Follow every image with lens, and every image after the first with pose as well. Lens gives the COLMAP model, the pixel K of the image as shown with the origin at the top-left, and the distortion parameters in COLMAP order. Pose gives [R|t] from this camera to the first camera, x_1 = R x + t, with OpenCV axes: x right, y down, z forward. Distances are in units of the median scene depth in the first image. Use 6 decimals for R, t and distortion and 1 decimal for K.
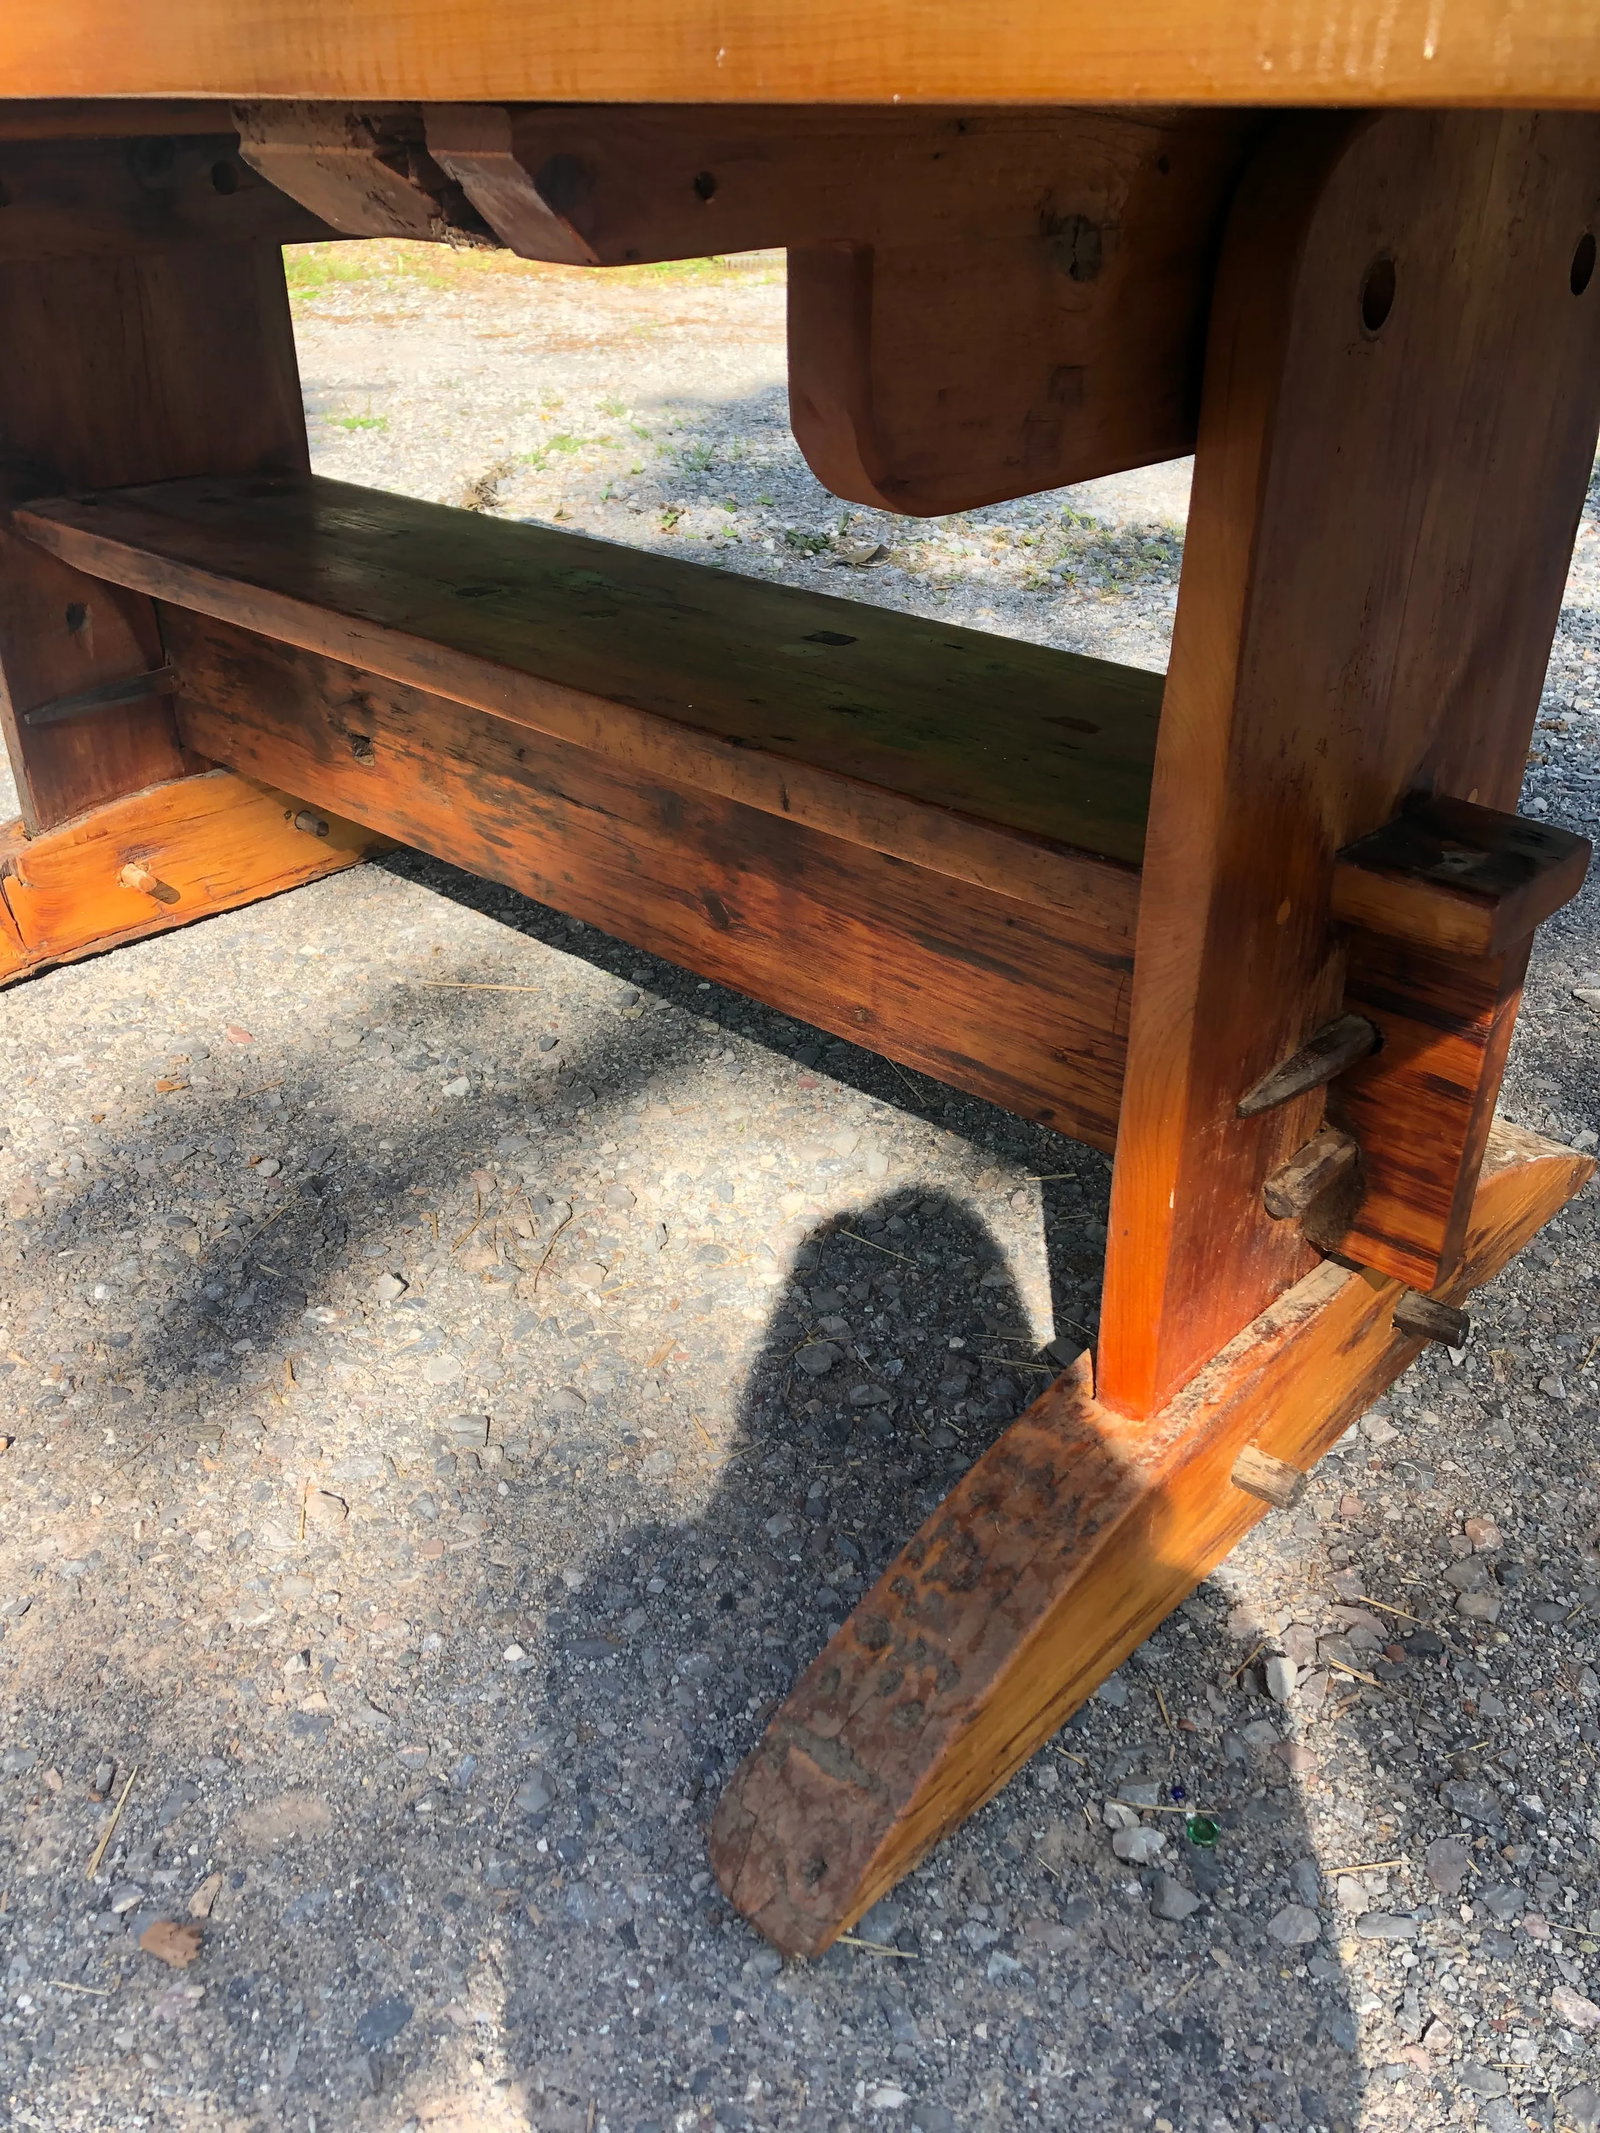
lens RADIAL K [[1783.0, 0, 800.0], [0, 1783.0, 1066.5], [0, 0, 1]] dist [0.043821, -0.004425]
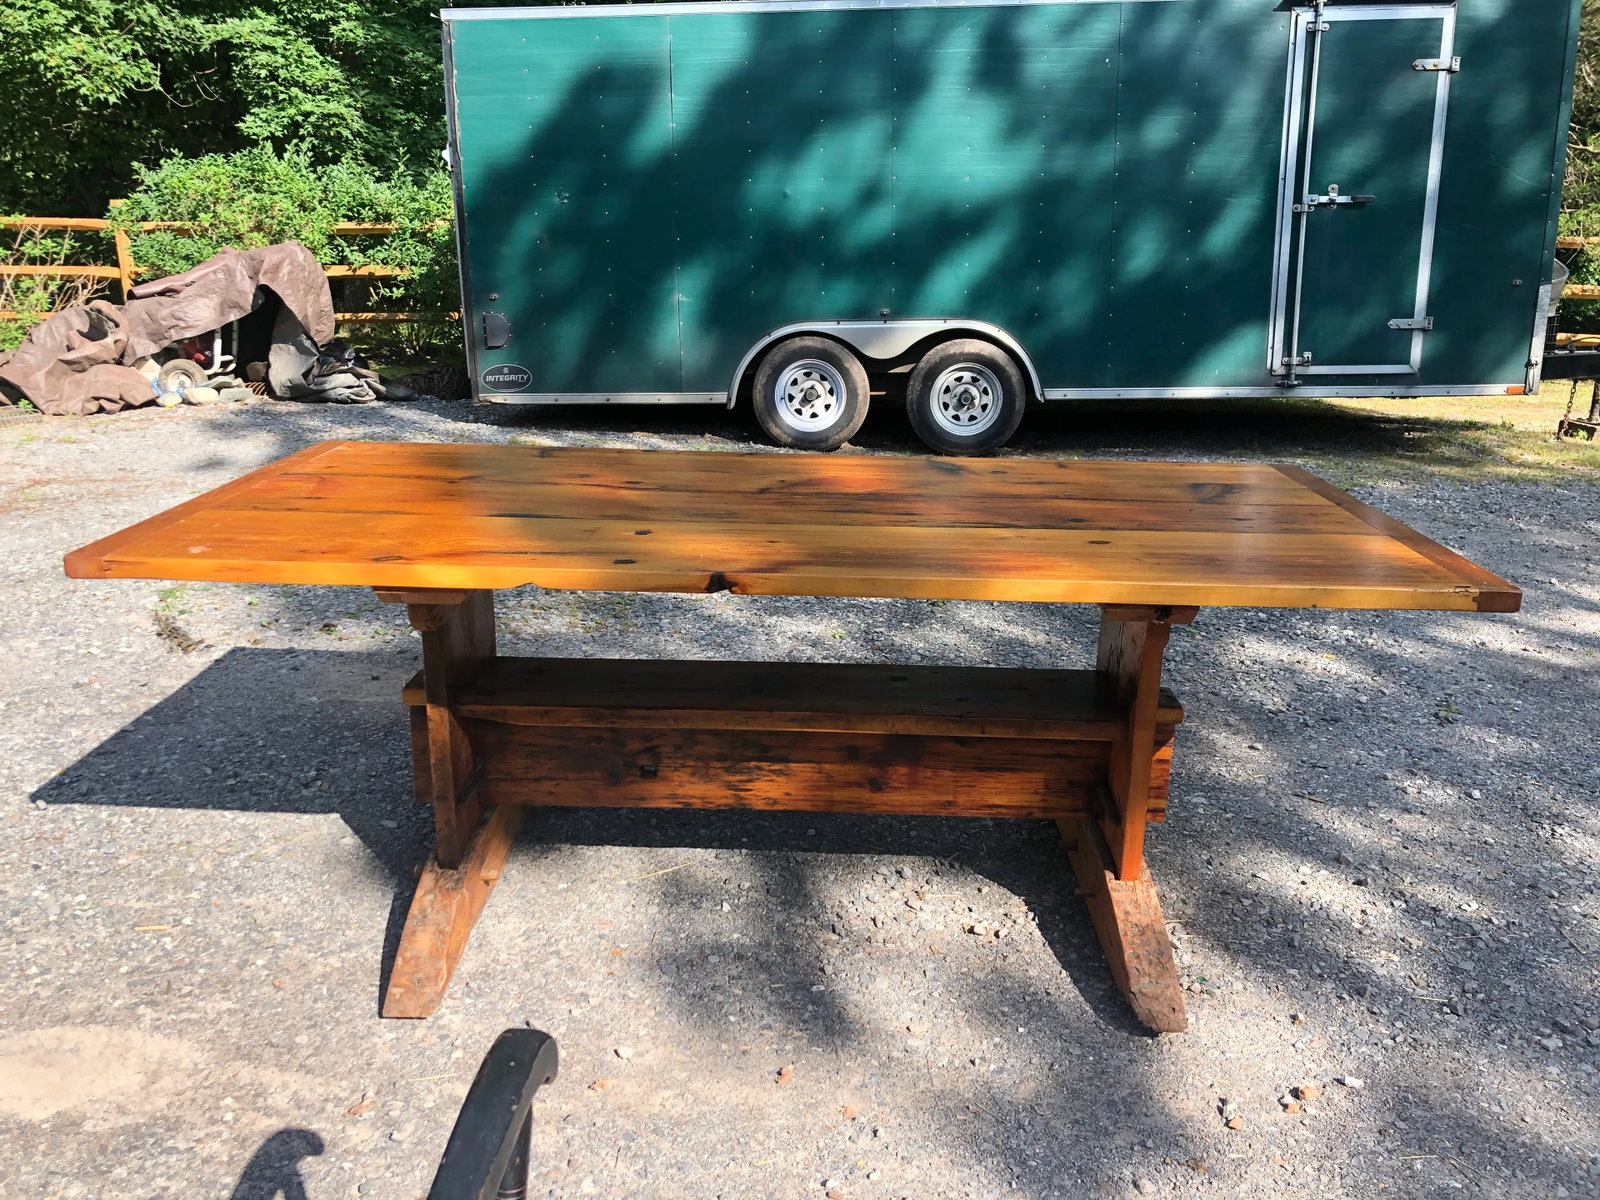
lens RADIAL K [[1288.8, 0, 820.6], [0, 1288.8, 631.5], [0, 0, 1]] dist [0.005162, 0.038397]
pose [[0.733775, -0.192120, 0.651663, -1.191488], [0.314046, 0.946474, -0.074582, -0.170040], [-0.602453, 0.259379, 0.754833, -0.403504]]
